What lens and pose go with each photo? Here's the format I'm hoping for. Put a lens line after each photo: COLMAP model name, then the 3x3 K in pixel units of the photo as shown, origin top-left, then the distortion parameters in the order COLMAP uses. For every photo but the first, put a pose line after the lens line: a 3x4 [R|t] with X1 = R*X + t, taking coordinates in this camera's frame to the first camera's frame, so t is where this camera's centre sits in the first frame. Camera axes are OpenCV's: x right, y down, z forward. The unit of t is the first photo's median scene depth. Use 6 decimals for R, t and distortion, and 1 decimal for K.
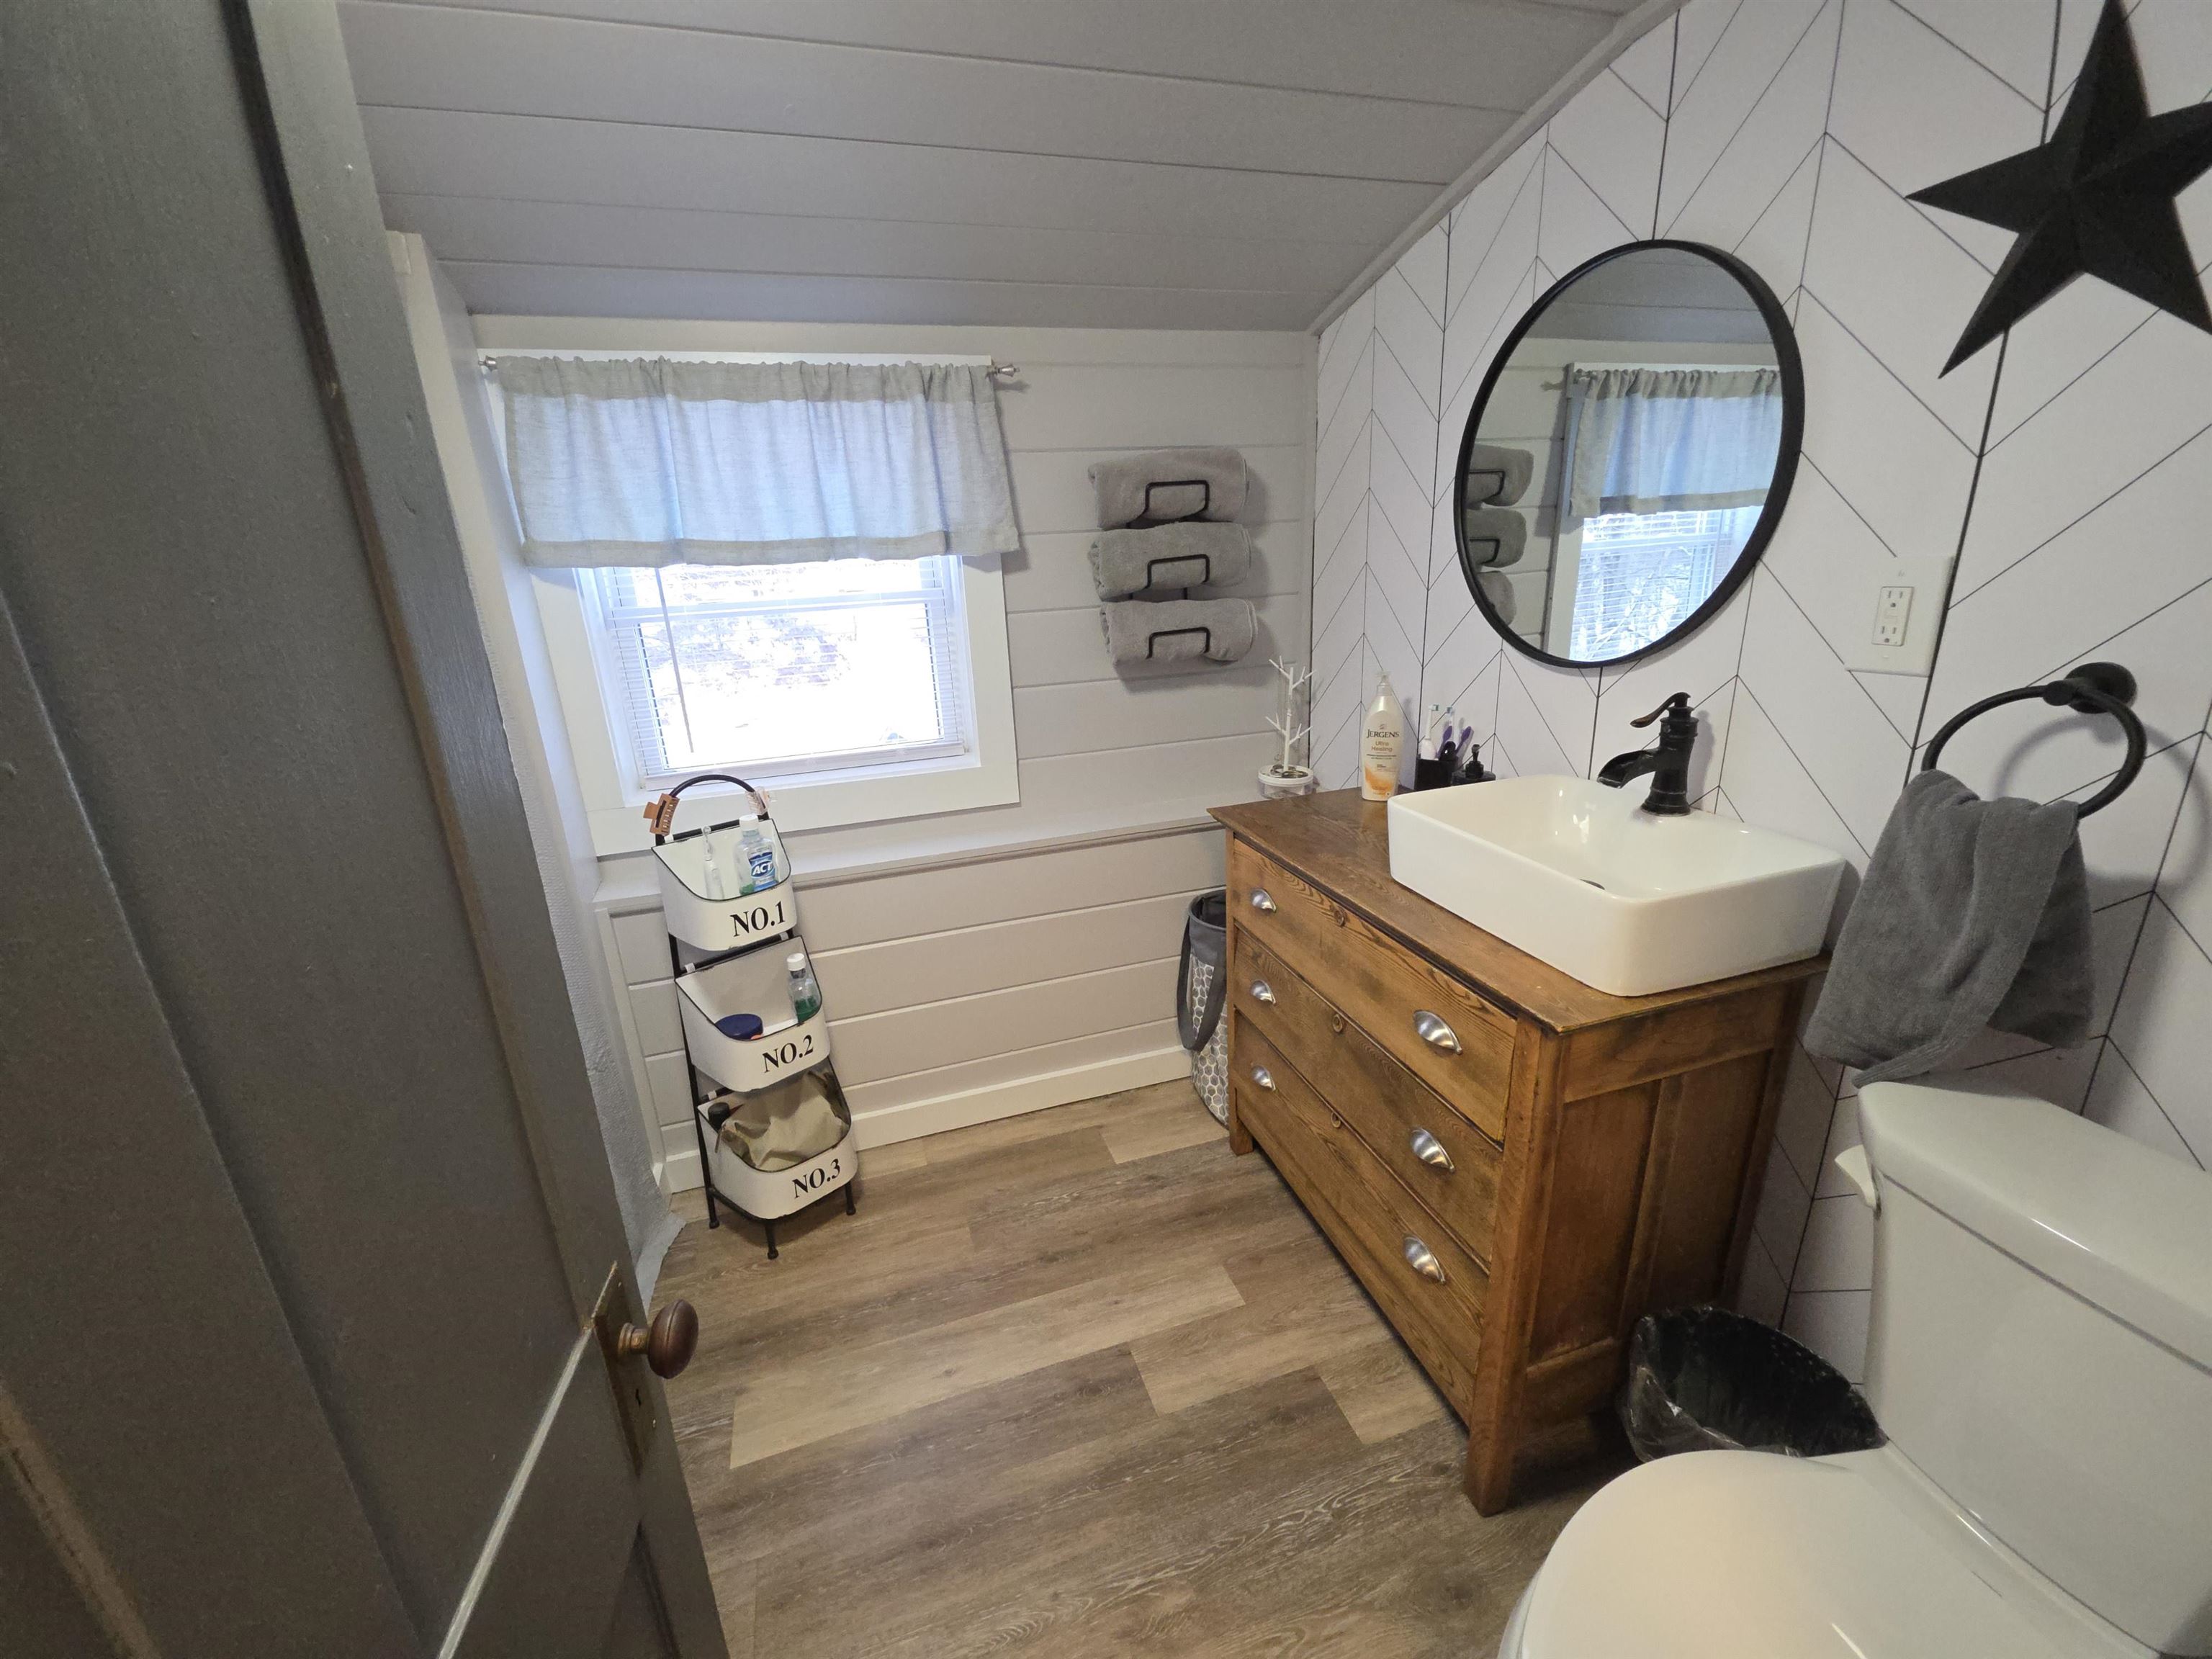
lens RADIAL K [[875.0, 0, 1090.2], [0, 875.0, 814.6], [0, 0, 1]] dist [0.014891, -0.009179]
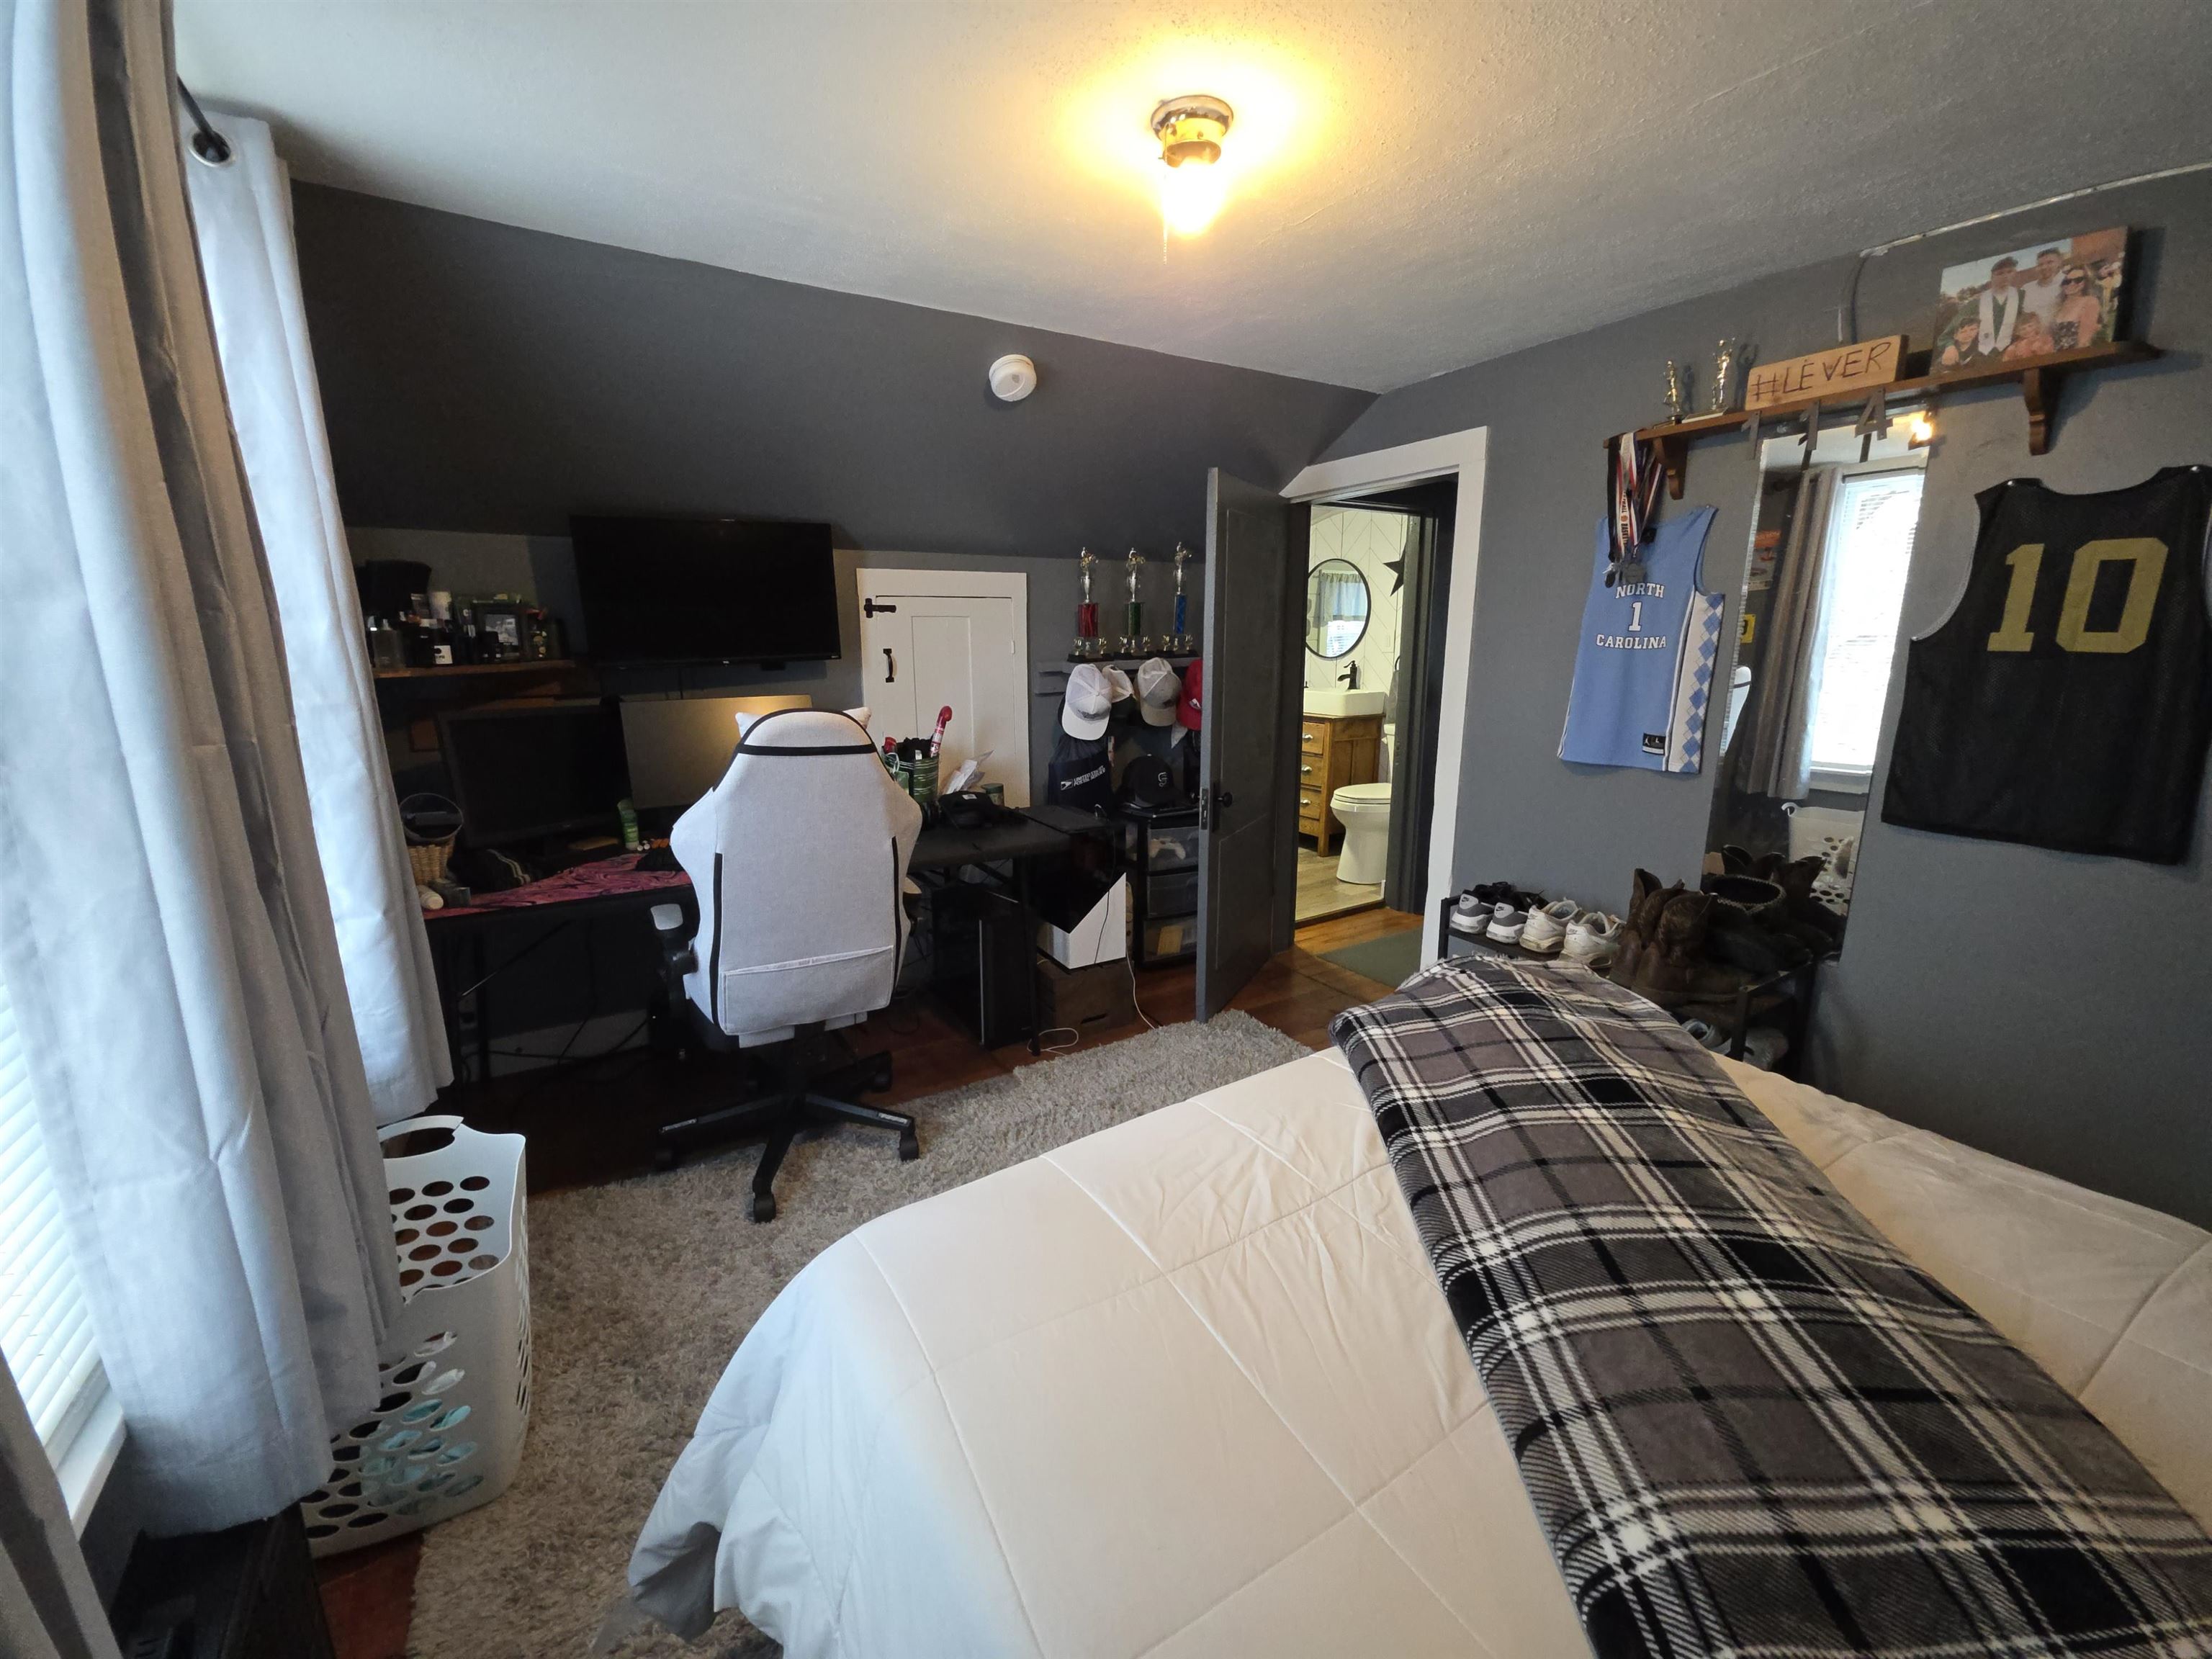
lens RADIAL K [[875.0, 0, 1090.2], [0, 875.0, 814.6], [0, 0, 1]] dist [0.014891, -0.009179]
pose [[0.969578, -0.008800, 0.244623, -1.406047], [0.032982, 0.994937, -0.094931, 0.839769], [-0.242549, 0.100111, 0.964960, -2.366961]]
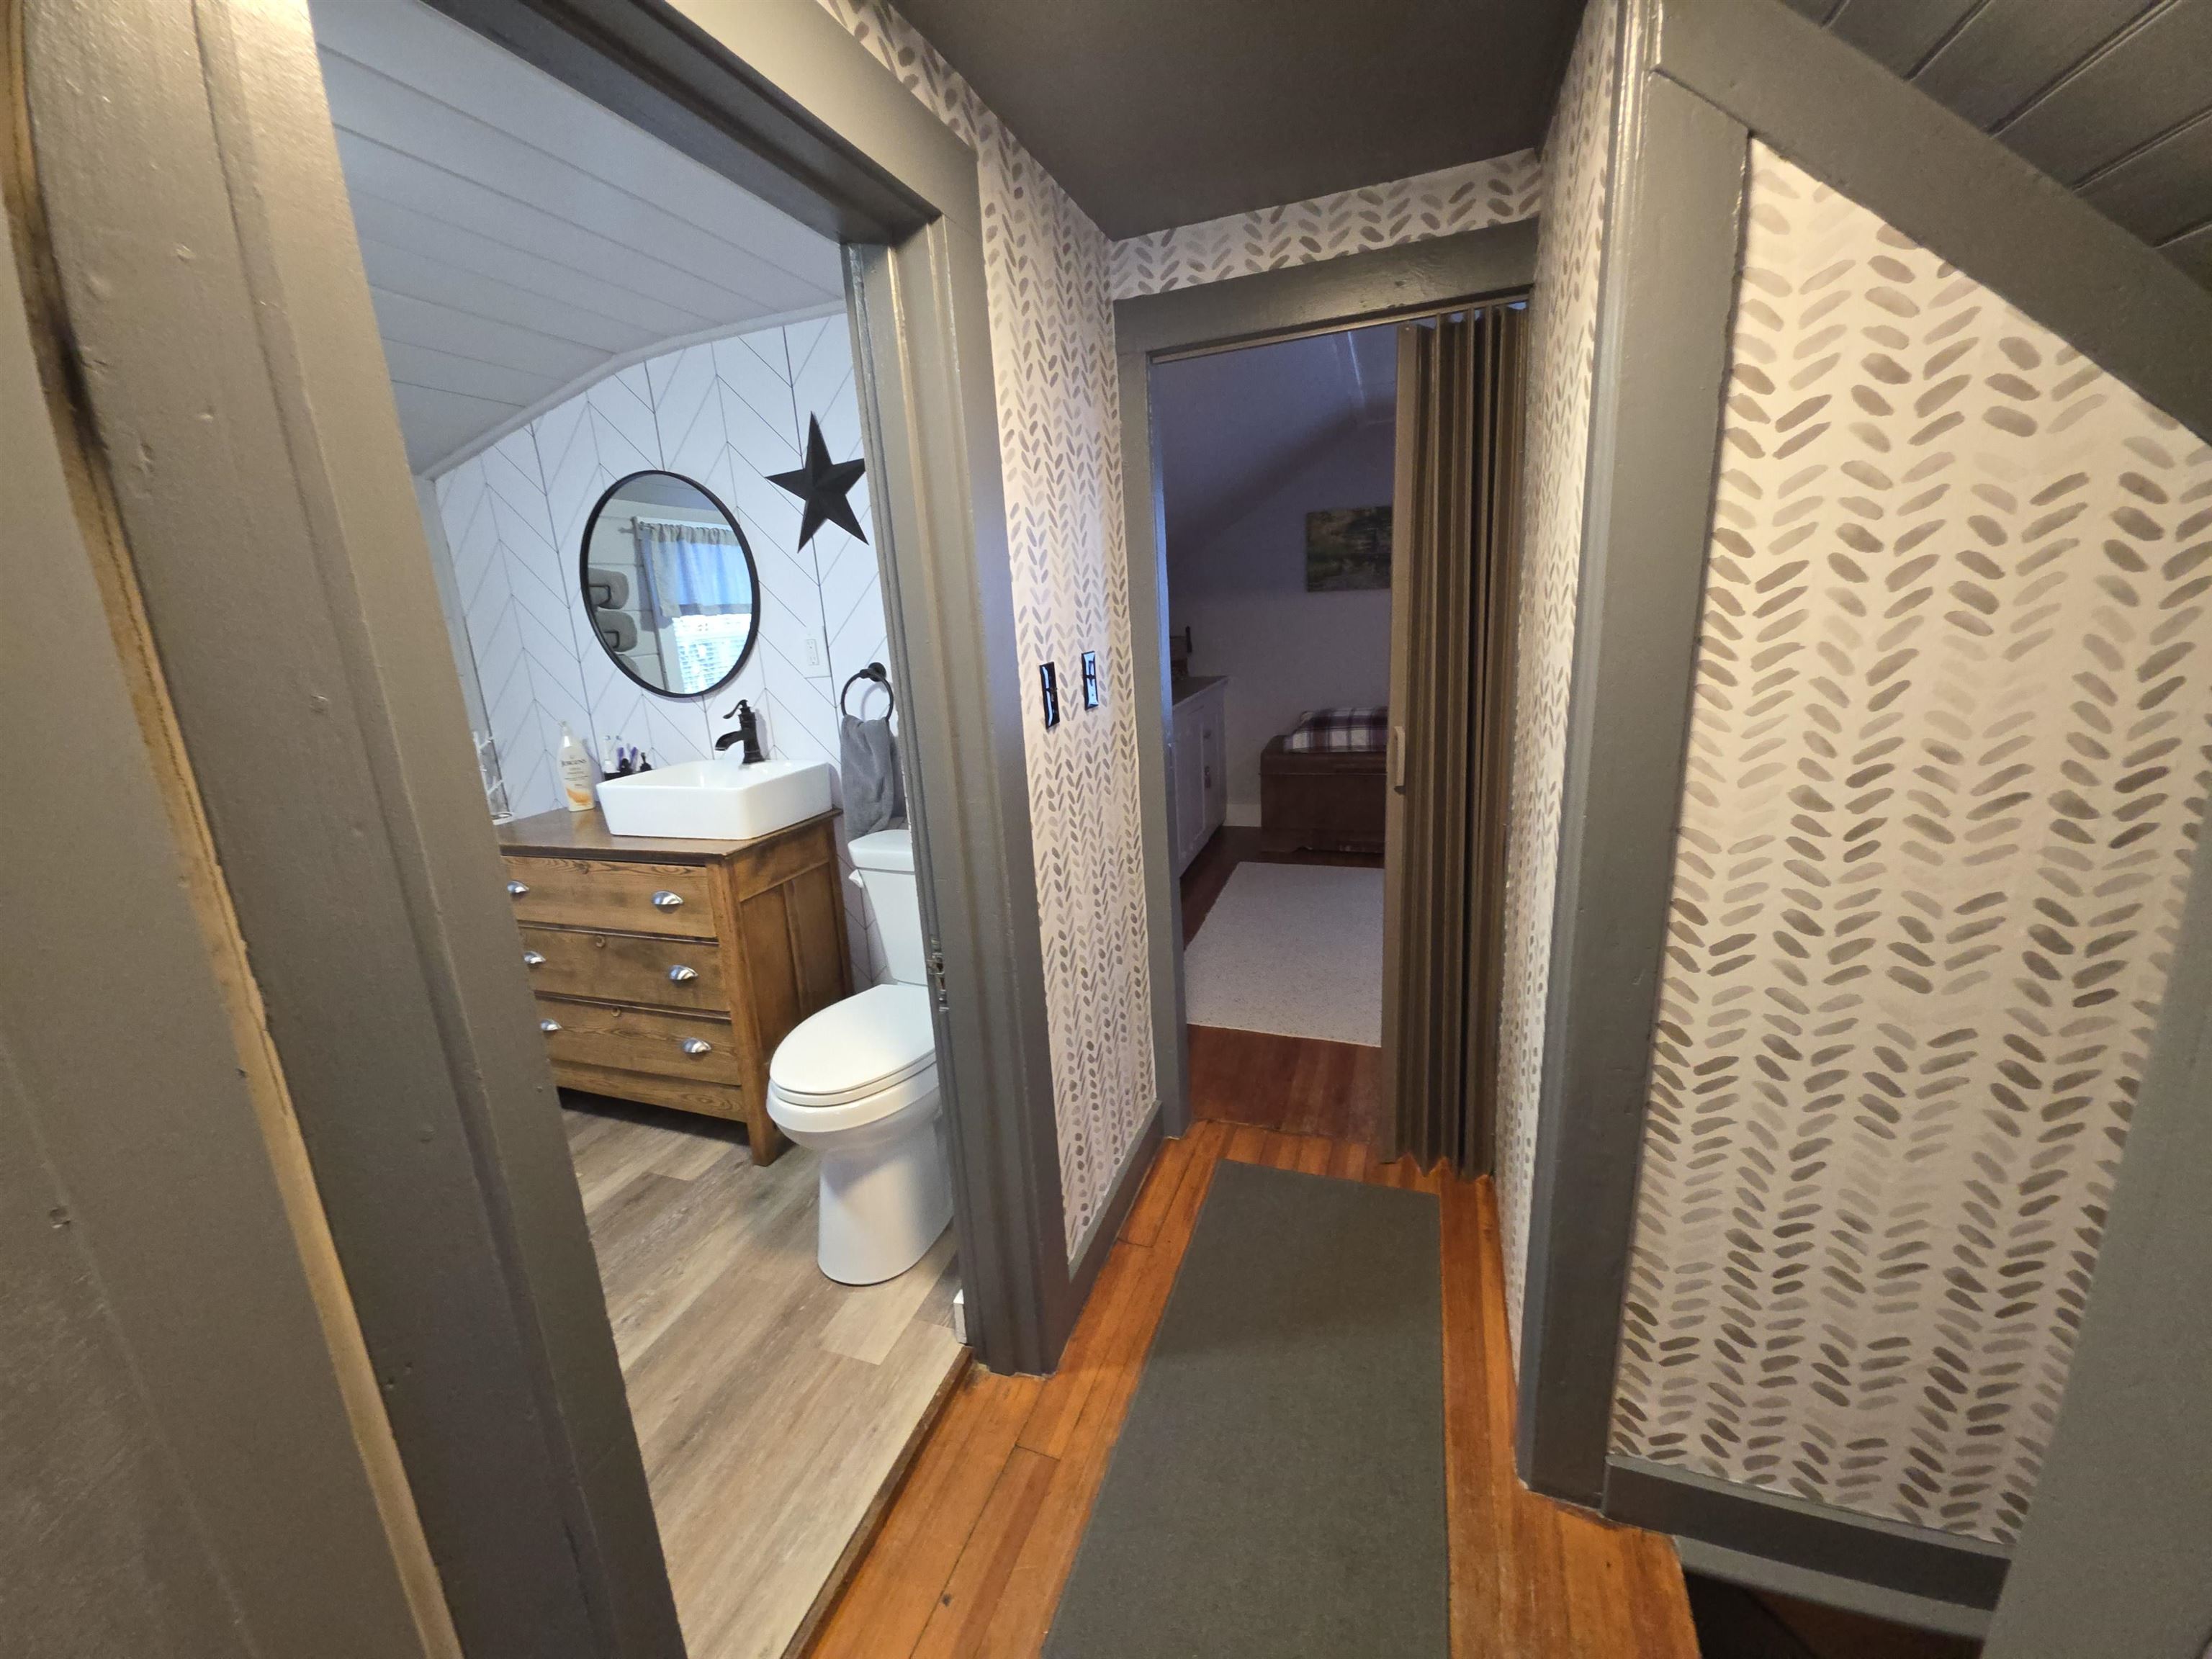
lens RADIAL K [[875.0, 0, 1090.2], [0, 875.0, 814.6], [0, 0, 1]] dist [0.014891, -0.009179]
pose [[0.606318, -0.174376, 0.775868, -0.346339], [0.265407, 0.964092, 0.009272, 0.247868], [-0.749625, 0.200299, 0.630827, -0.630979]]
